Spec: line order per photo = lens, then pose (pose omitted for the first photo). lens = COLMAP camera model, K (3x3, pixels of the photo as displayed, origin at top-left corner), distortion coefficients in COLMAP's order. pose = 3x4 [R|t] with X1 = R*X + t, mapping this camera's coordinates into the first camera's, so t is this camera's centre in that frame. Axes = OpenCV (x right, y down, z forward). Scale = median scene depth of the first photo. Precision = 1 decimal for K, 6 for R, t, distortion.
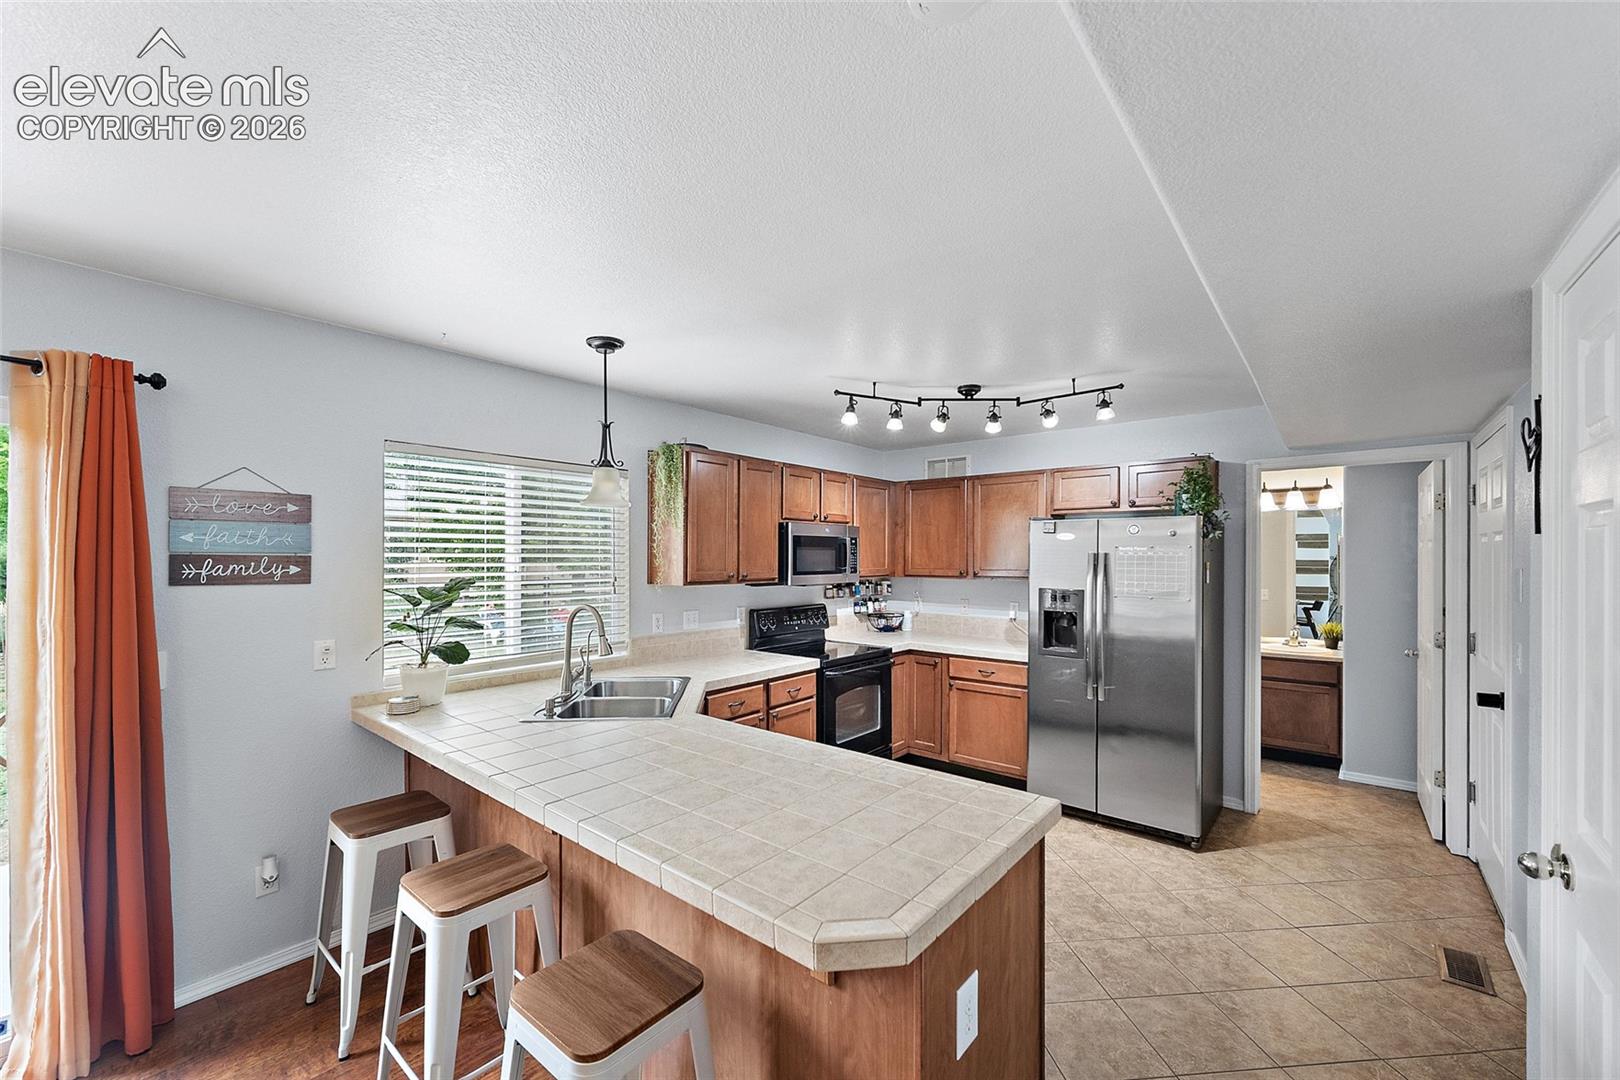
lens RADIAL K [[639.0, 0, 798.5], [0, 639.0, 551.4], [0, 0, 1]] dist [-0.010772, 0.003618]
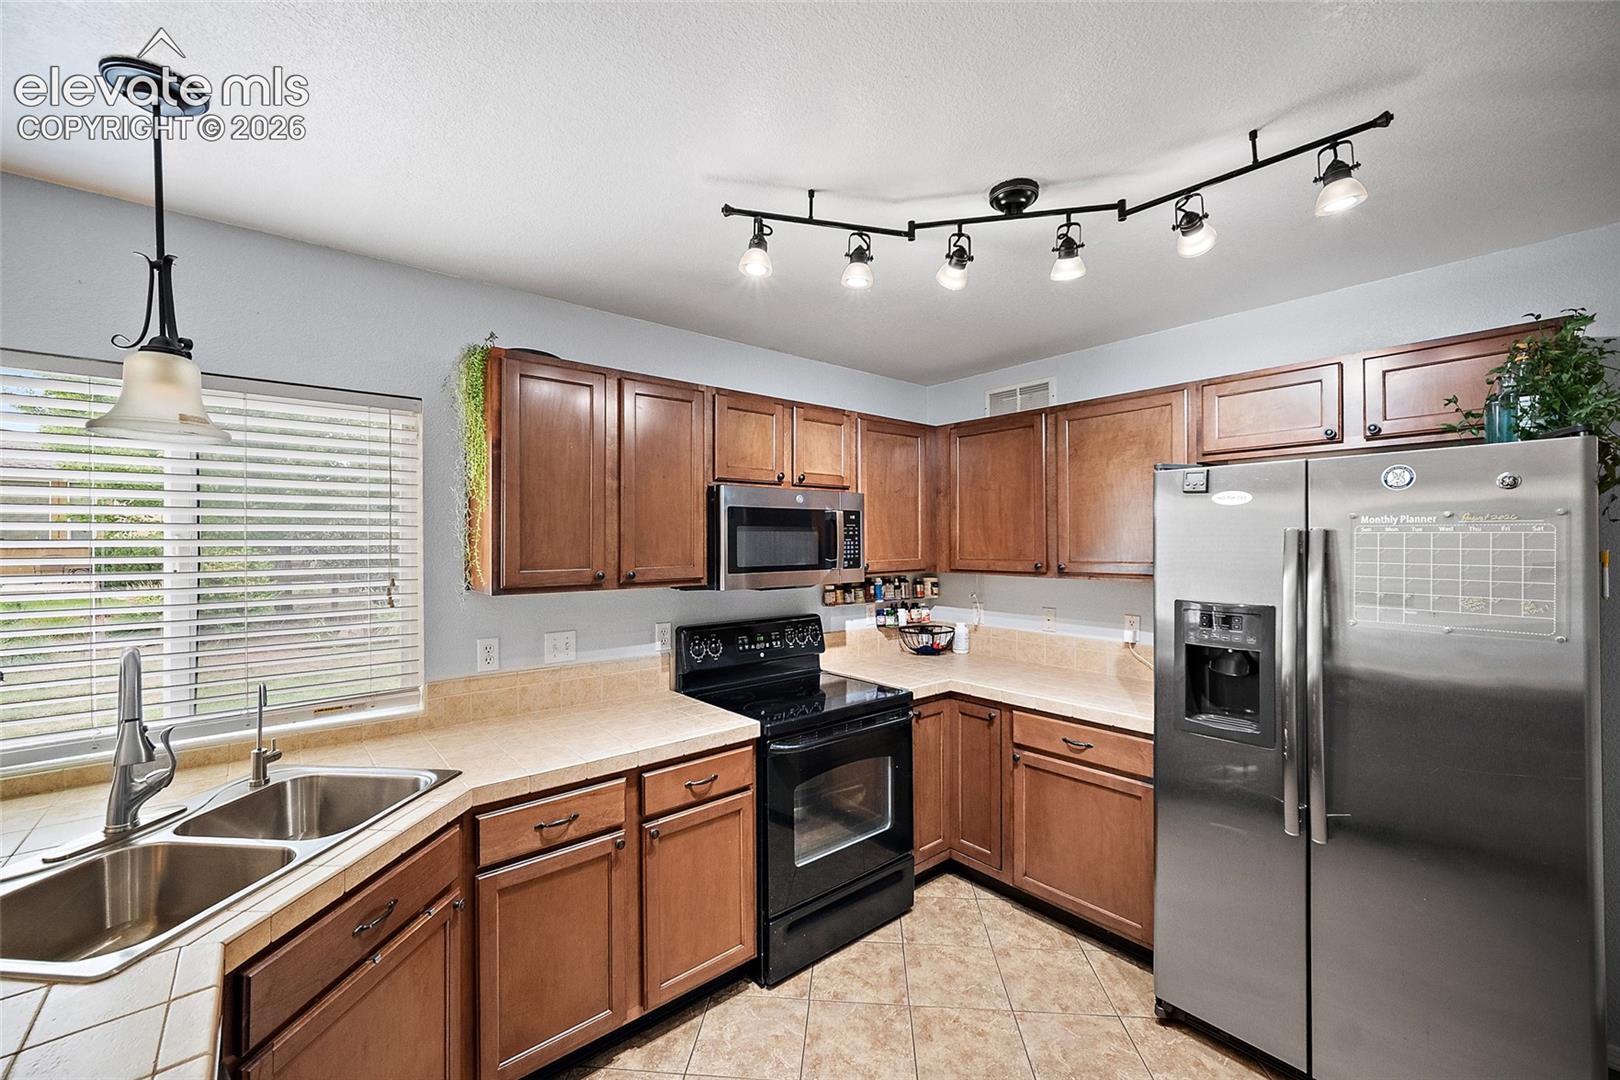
lens RADIAL K [[639.0, 0, 805.3], [0, 639.0, 534.3], [0, 0, 1]] dist [-0.010772, 0.003618]
pose [[0.985811, -0.008946, -0.167621, 0.172349], [0.008238, 0.999954, -0.004916, 0.004509], [0.167657, 0.003465, 0.985839, 0.450318]]
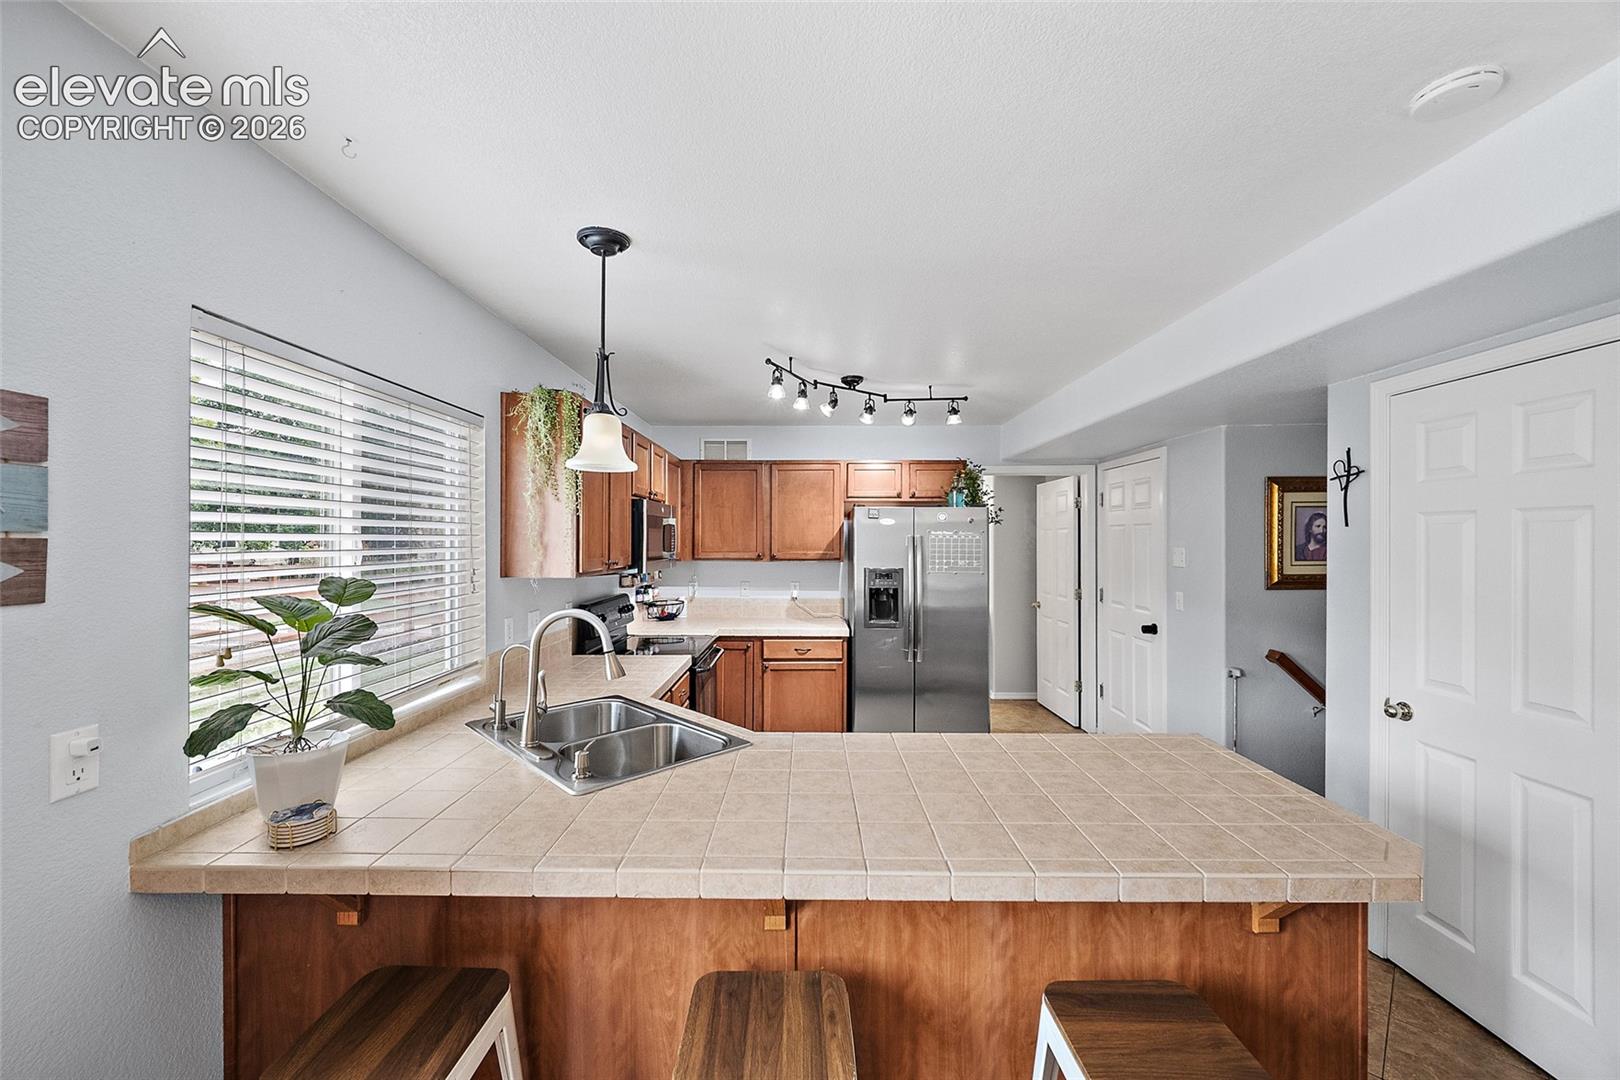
lens RADIAL K [[639.0, 0, 795.5], [0, 639.0, 534.5], [0, 0, 1]] dist [-0.010772, 0.003618]
pose [[0.771363, 0.004628, 0.636378, -0.425465], [-0.004932, 0.999987, -0.001294, 0.001488], [-0.636376, -0.002140, 0.771376, 0.227455]]
